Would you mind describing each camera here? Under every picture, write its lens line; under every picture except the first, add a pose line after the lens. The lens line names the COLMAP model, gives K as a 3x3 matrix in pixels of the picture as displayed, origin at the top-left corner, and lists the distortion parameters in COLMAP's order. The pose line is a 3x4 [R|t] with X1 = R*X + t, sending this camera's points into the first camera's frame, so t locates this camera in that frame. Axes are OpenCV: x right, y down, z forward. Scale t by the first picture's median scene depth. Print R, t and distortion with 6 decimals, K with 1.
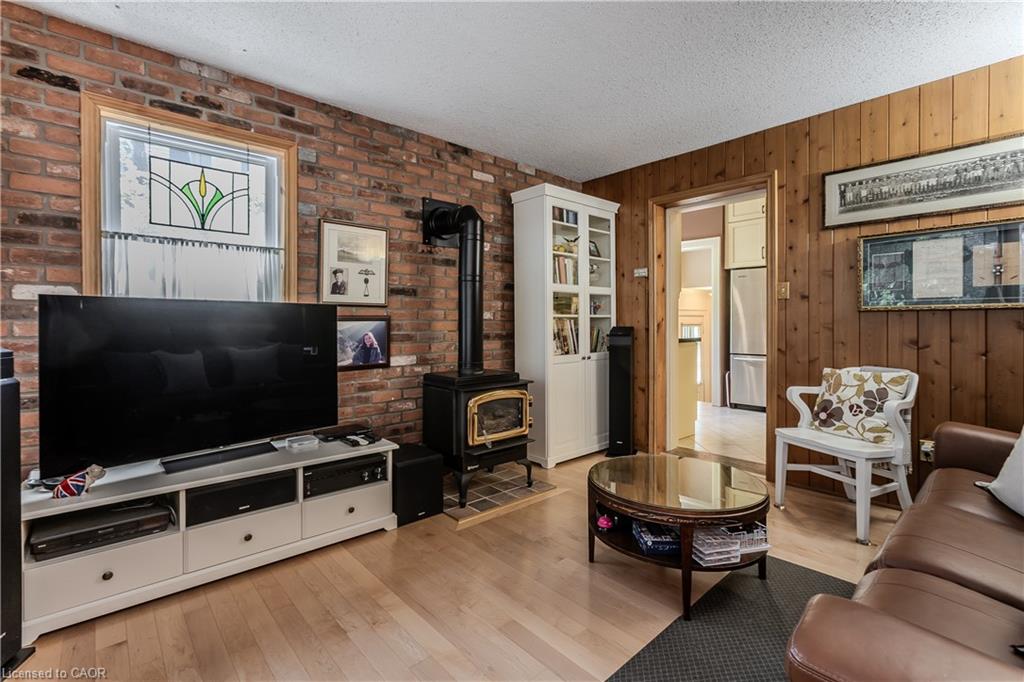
lens RADIAL K [[463.6, 0, 522.1], [0, 463.6, 330.1], [0, 0, 1]] dist [-0.002695, 0.000190]
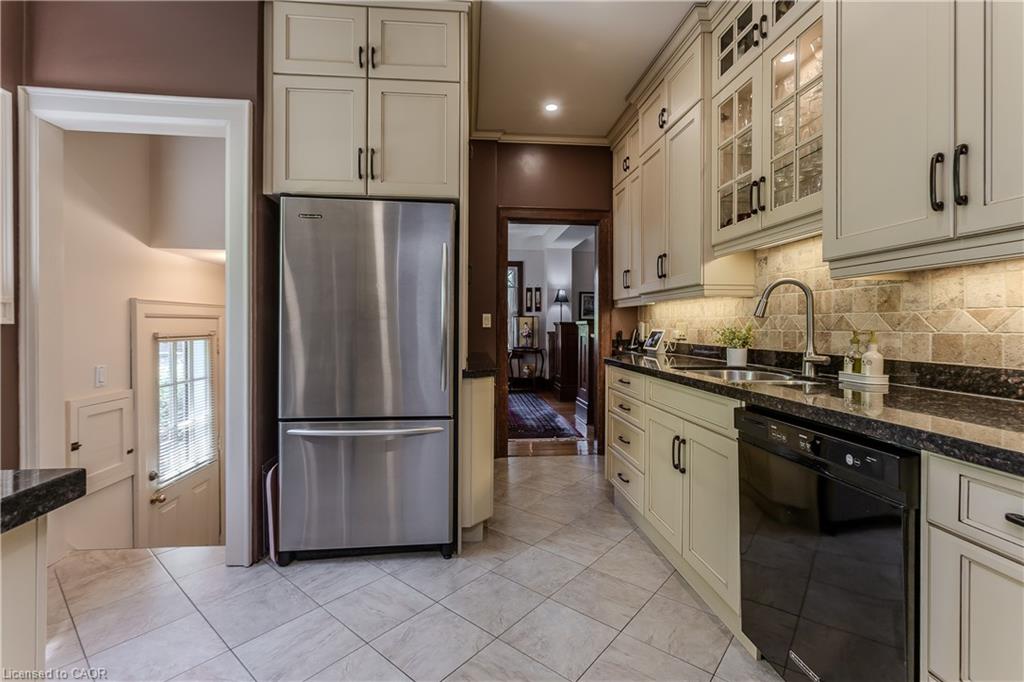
lens RADIAL K [[463.6, 0, 522.1], [0, 463.6, 330.1], [0, 0, 1]] dist [-0.002695, 0.000190]
pose [[0.594399, -0.001316, 0.804169, 0.256950], [-0.002053, 0.999993, 0.003154, -0.029372], [-0.804168, -0.003526, 0.594392, 0.599197]]
